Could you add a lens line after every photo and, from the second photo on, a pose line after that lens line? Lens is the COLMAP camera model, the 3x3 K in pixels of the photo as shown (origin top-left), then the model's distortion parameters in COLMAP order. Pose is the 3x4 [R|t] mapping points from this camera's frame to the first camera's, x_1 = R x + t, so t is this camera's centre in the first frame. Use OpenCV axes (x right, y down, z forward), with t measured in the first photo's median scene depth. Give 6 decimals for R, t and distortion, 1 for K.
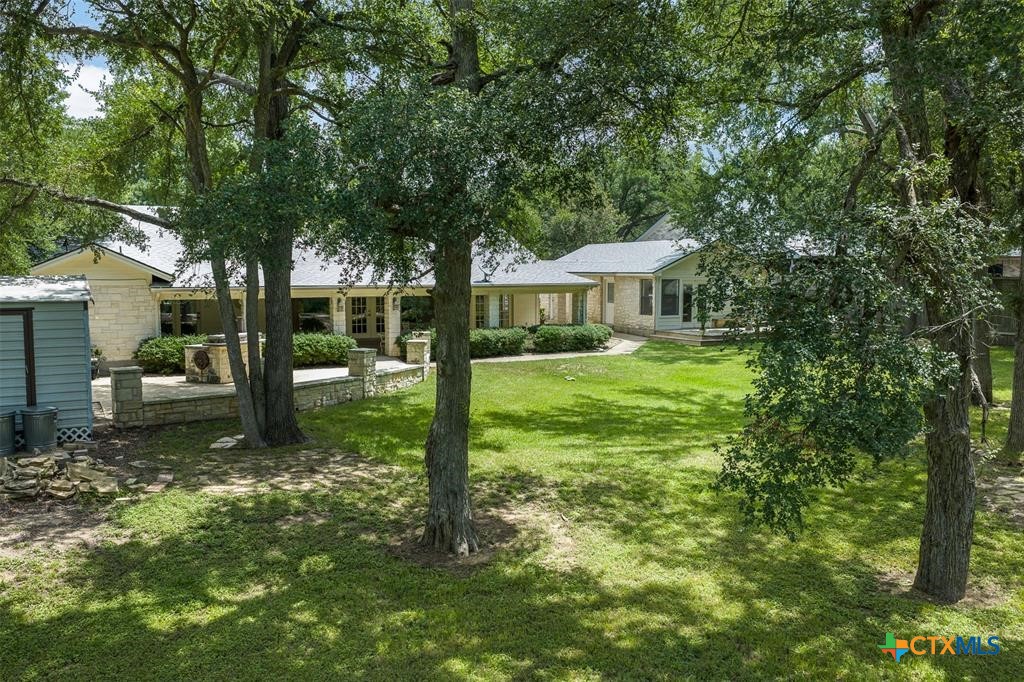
lens RADIAL K [[853.8, 0, 512.0], [0, 853.8, 341.3], [0, 0, 1]] dist [0.026315, -0.042581]
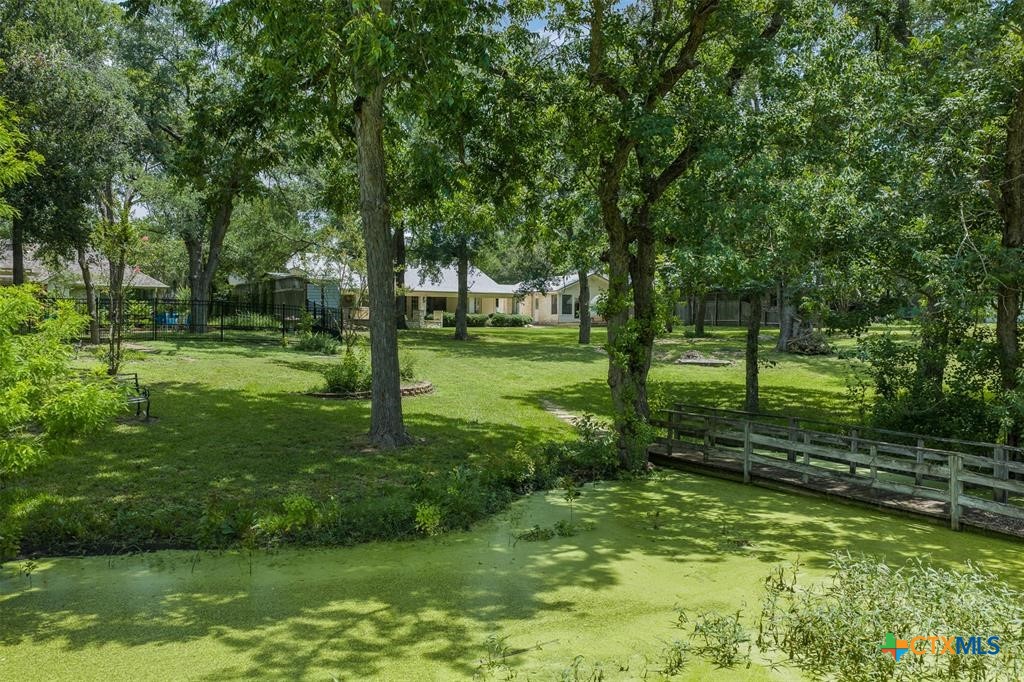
lens RADIAL K [[853.8, 0, 512.1], [0, 853.8, 340.2], [0, 0, 1]] dist [0.026315, -0.042581]
pose [[0.999512, 0.011498, 0.029049, 0.016034], [-0.009577, 0.997813, -0.065404, 0.173359], [-0.029737, 0.065093, 0.997436, -0.982518]]
